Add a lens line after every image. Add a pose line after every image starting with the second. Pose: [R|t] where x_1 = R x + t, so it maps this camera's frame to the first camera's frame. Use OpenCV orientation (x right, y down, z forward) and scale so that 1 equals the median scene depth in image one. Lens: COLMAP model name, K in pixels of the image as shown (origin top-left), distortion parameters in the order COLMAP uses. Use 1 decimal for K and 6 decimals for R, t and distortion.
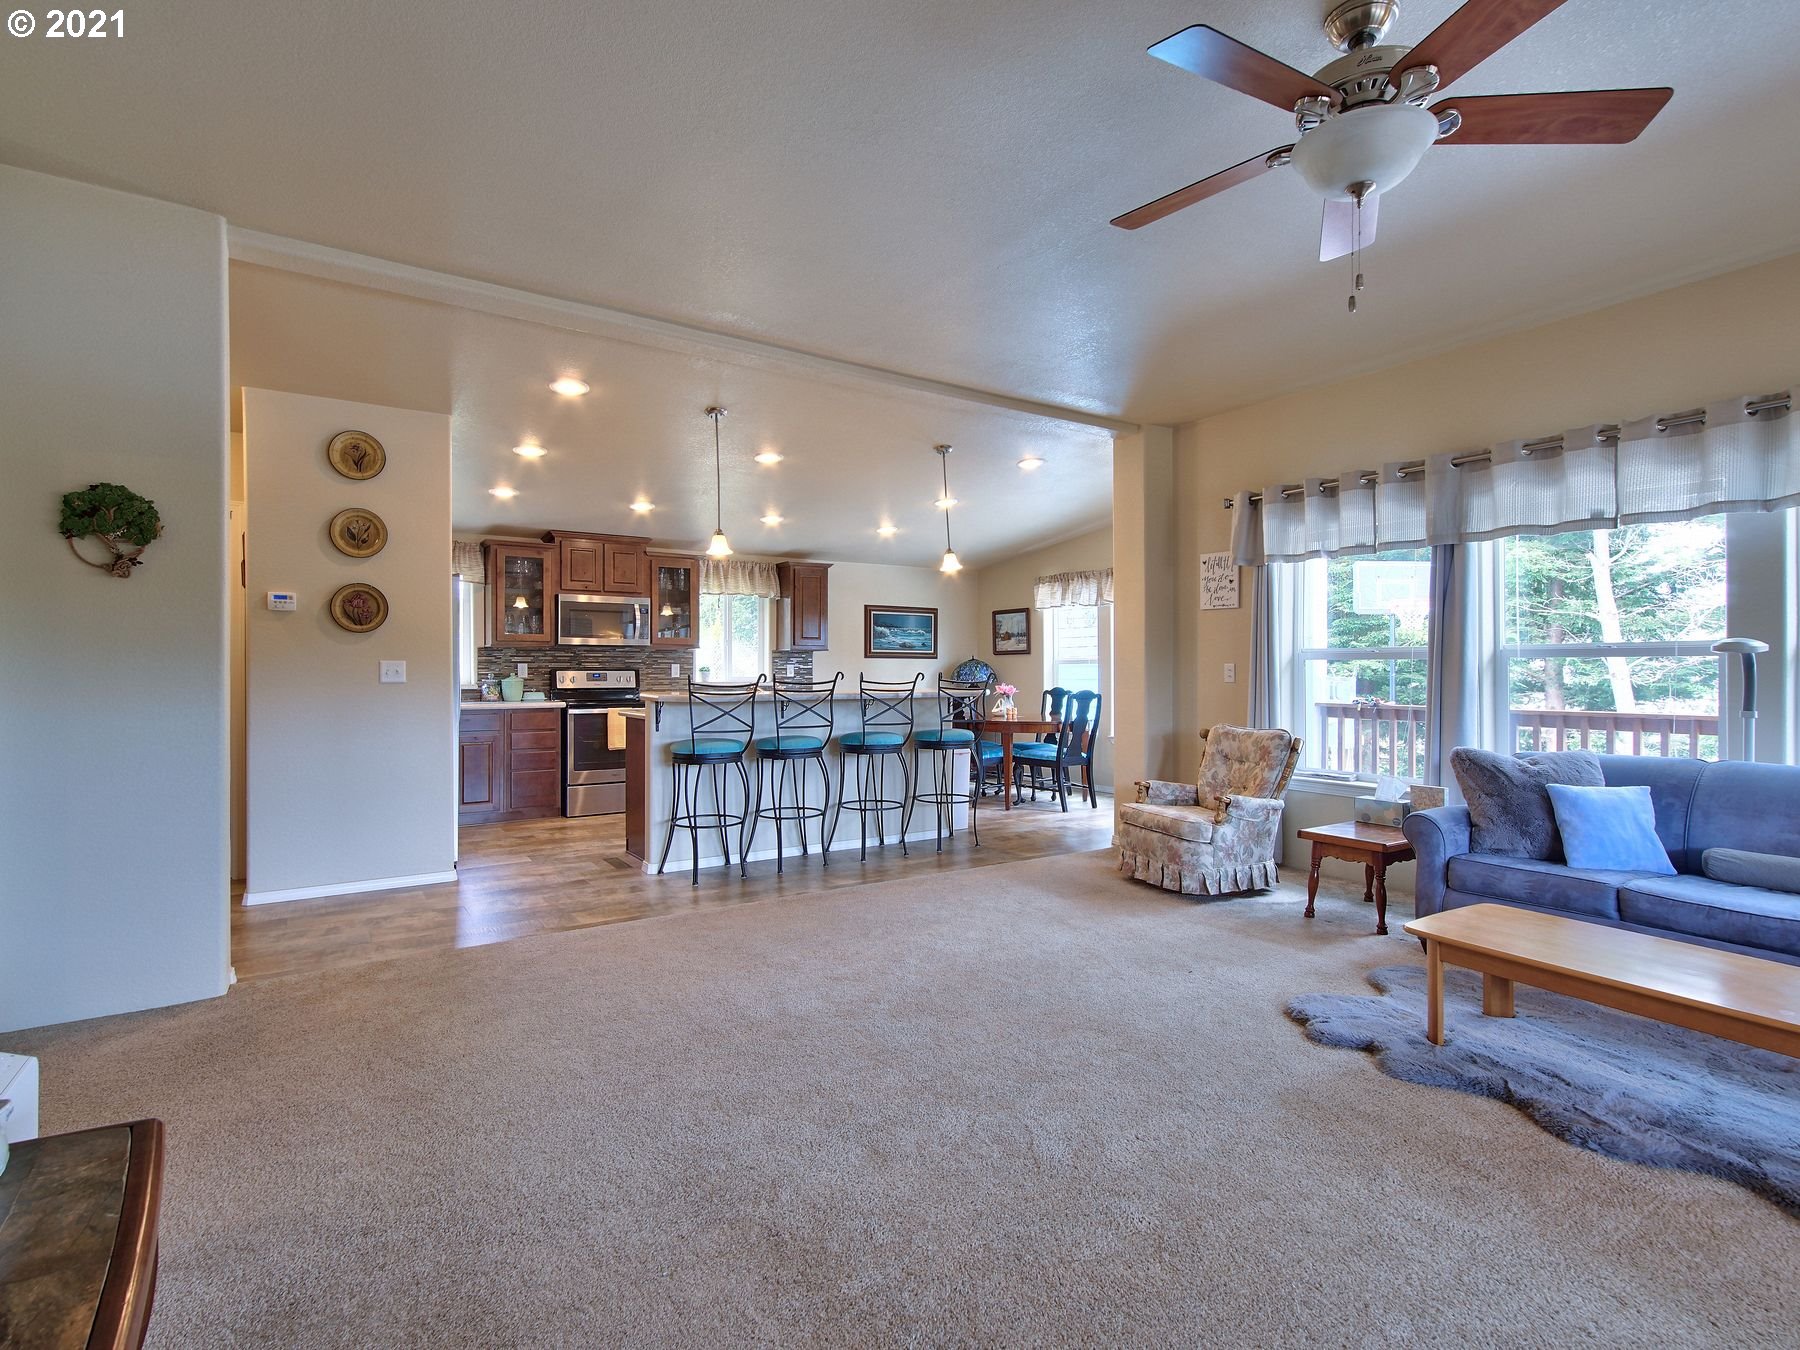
lens RADIAL K [[894.4, 0, 900.0], [0, 894.4, 675.0], [0, 0, 1]] dist [-0.000182, 0.000236]
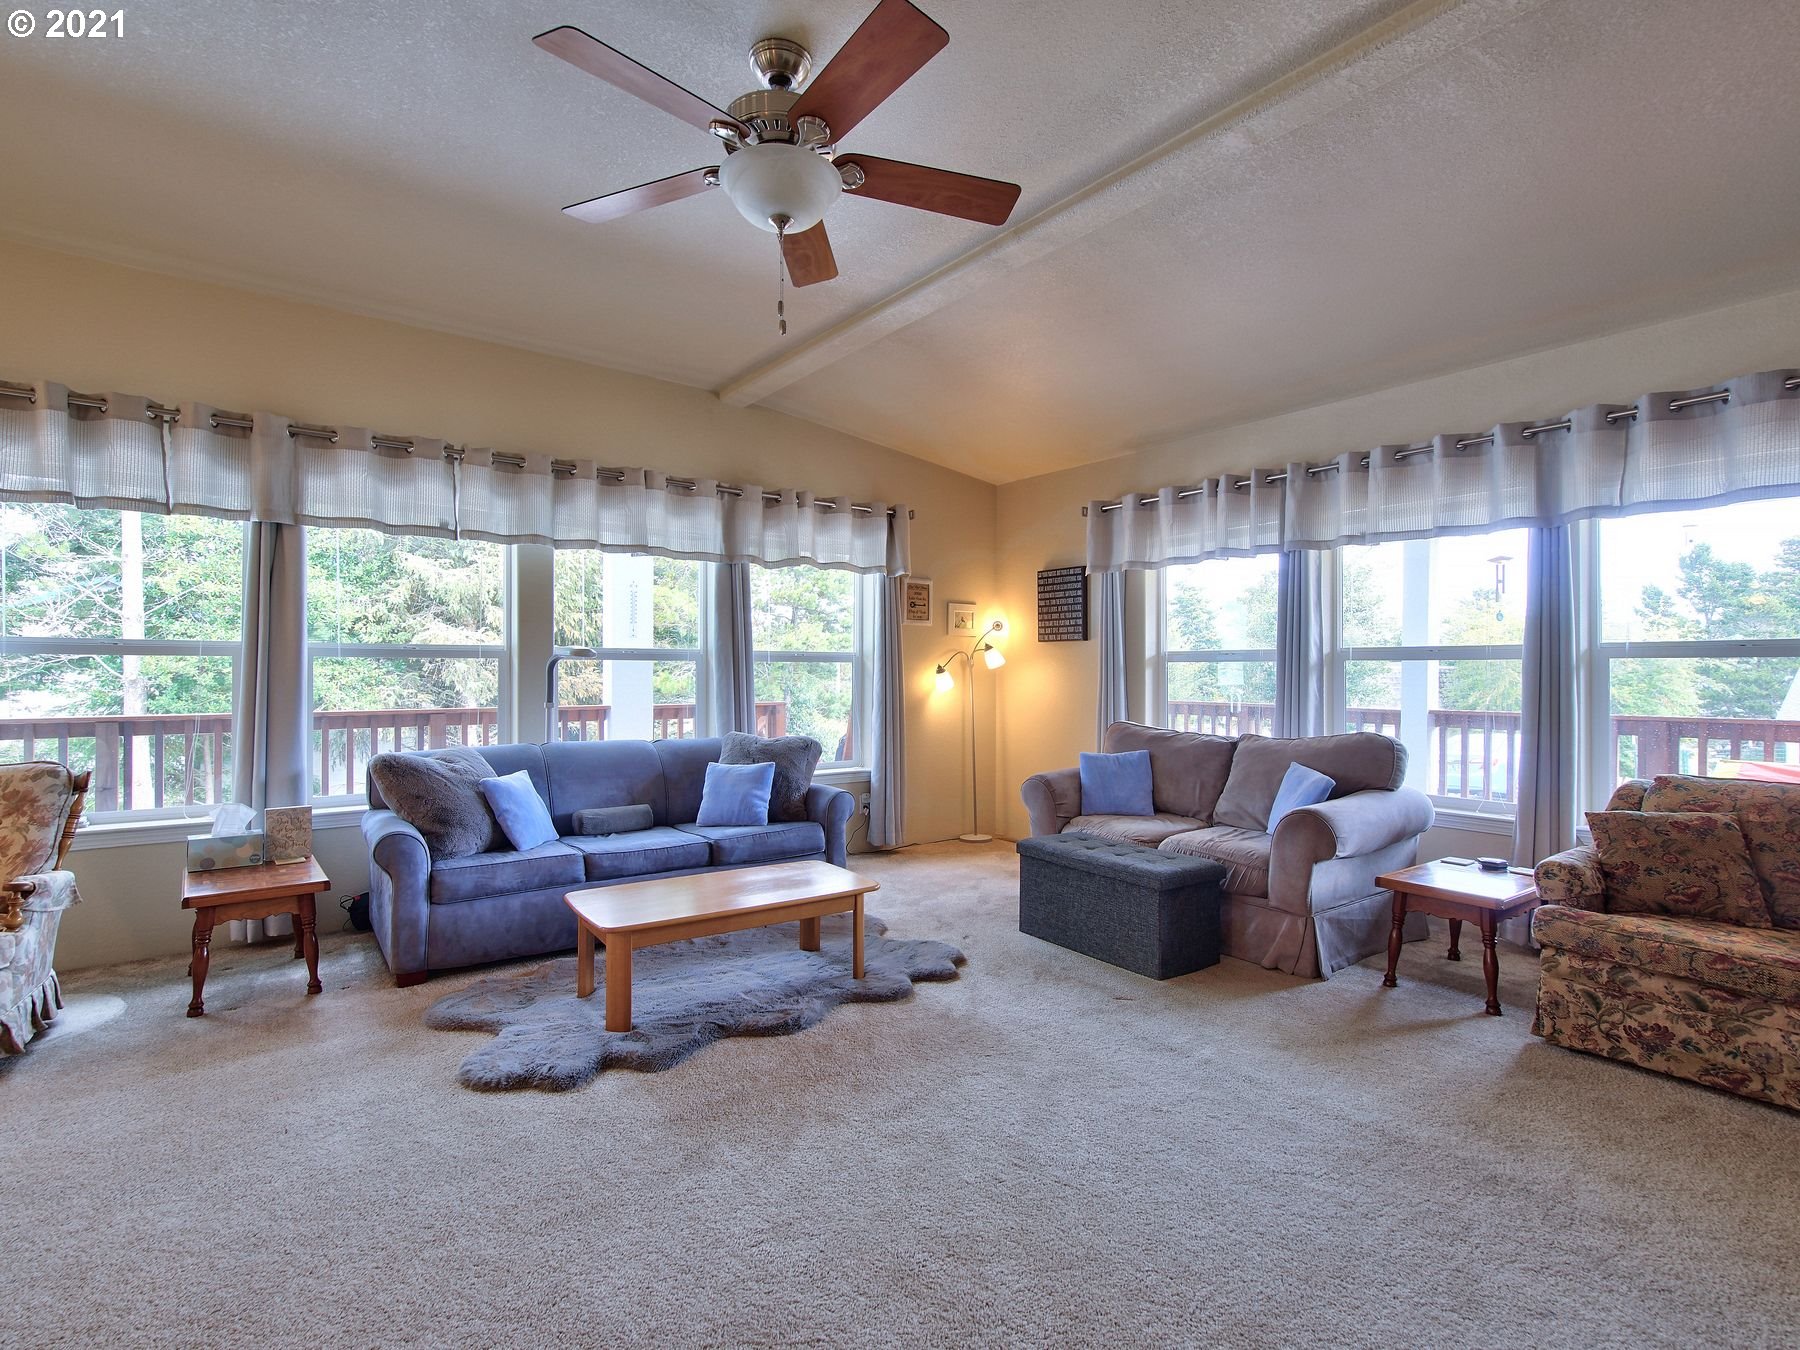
lens RADIAL K [[894.4, 0, 900.0], [0, 894.4, 675.0], [0, 0, 1]] dist [-0.000182, 0.000236]
pose [[-0.071054, -0.004024, 0.997464, -0.271456], [0.004774, 0.999979, 0.004375, -0.001812], [-0.997461, 0.005072, -0.071033, 0.448844]]
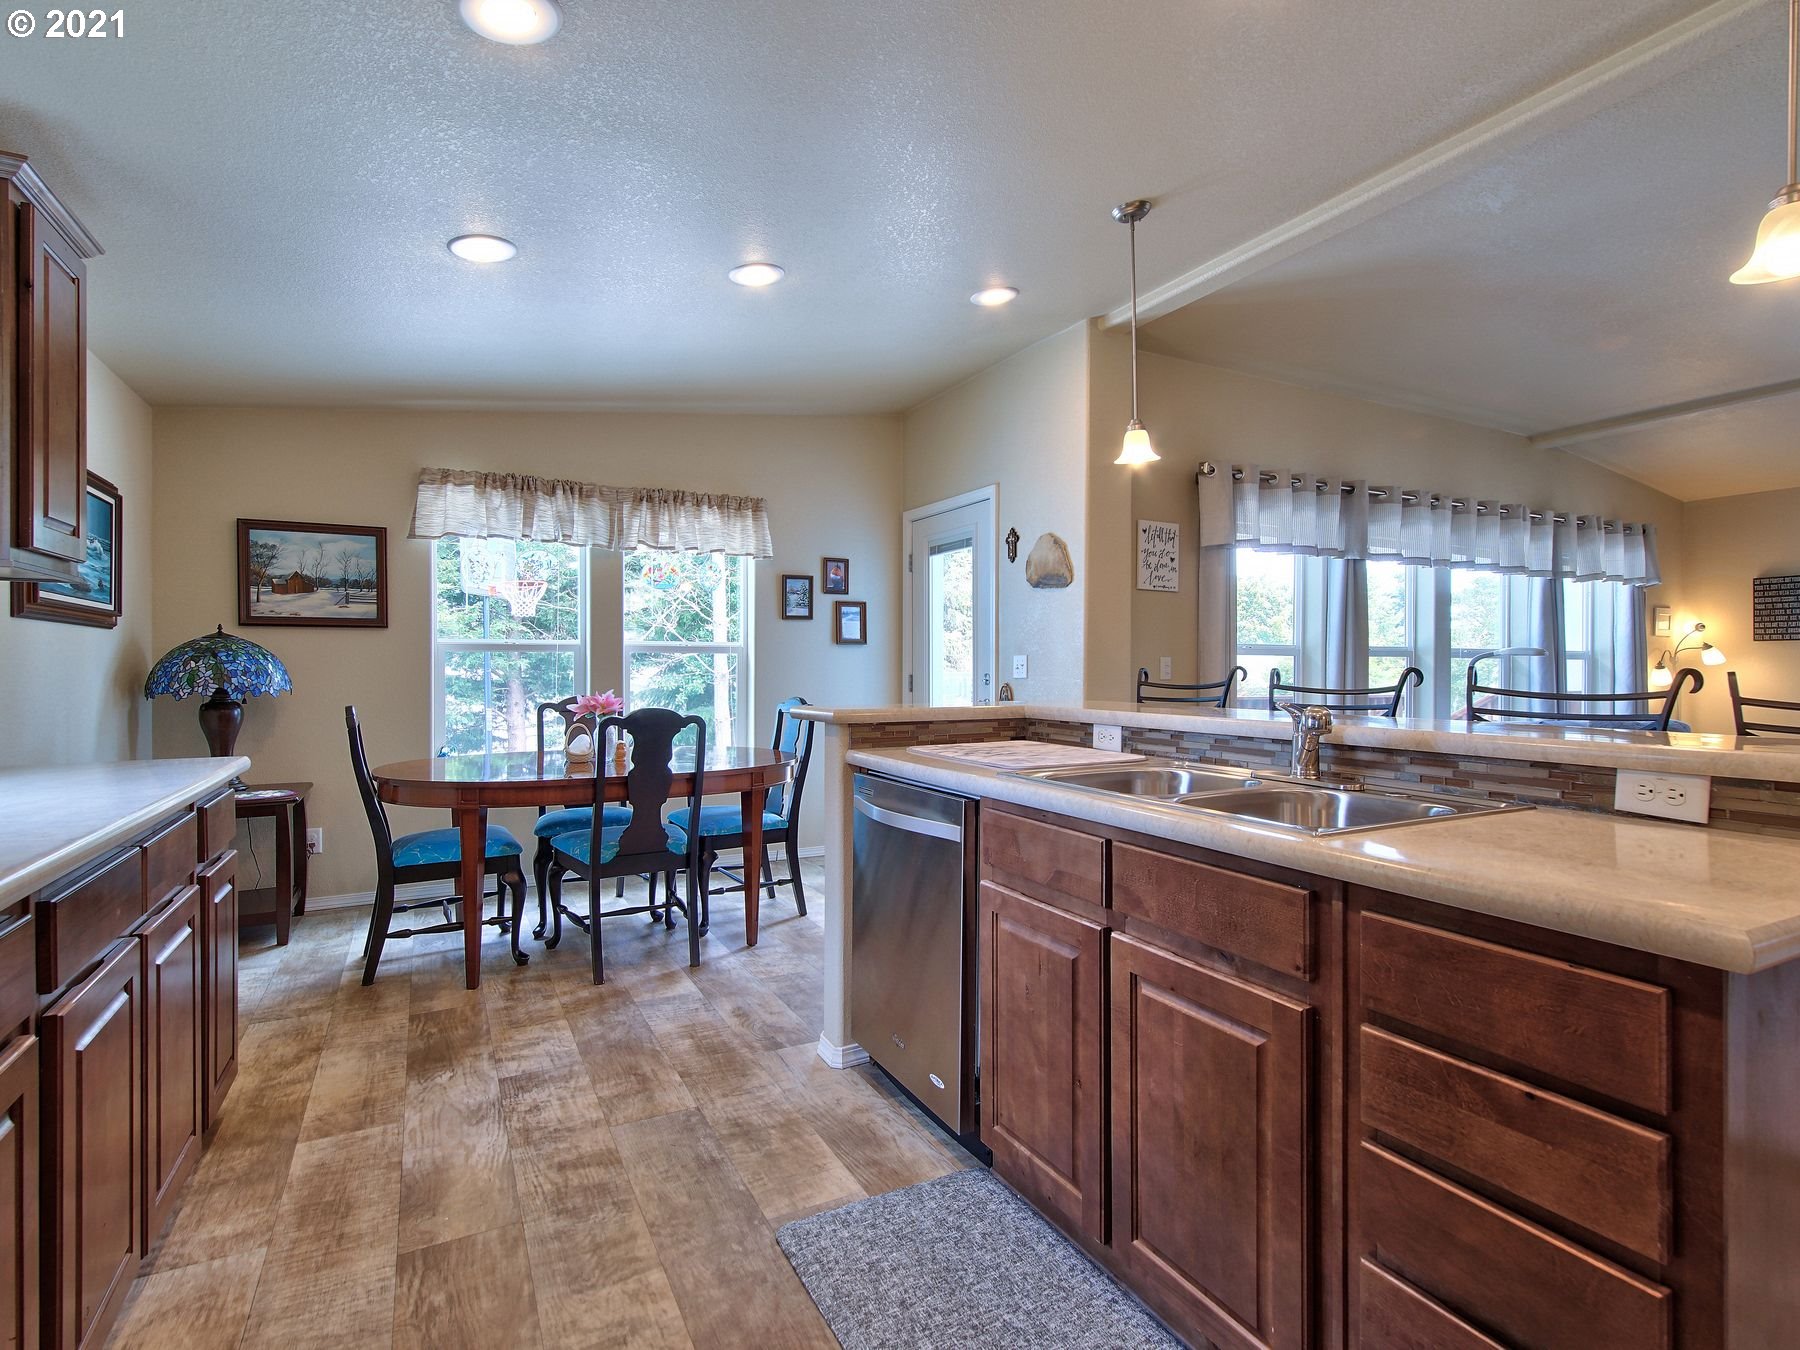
lens RADIAL K [[894.4, 0, 900.0], [0, 894.4, 675.0], [0, 0, 1]] dist [-0.000182, 0.000236]
pose [[0.099579, -0.013045, 0.994944, -0.603841], [0.002116, 0.999915, 0.012899, -0.008897], [-0.995027, 0.000821, 0.099598, 1.427056]]
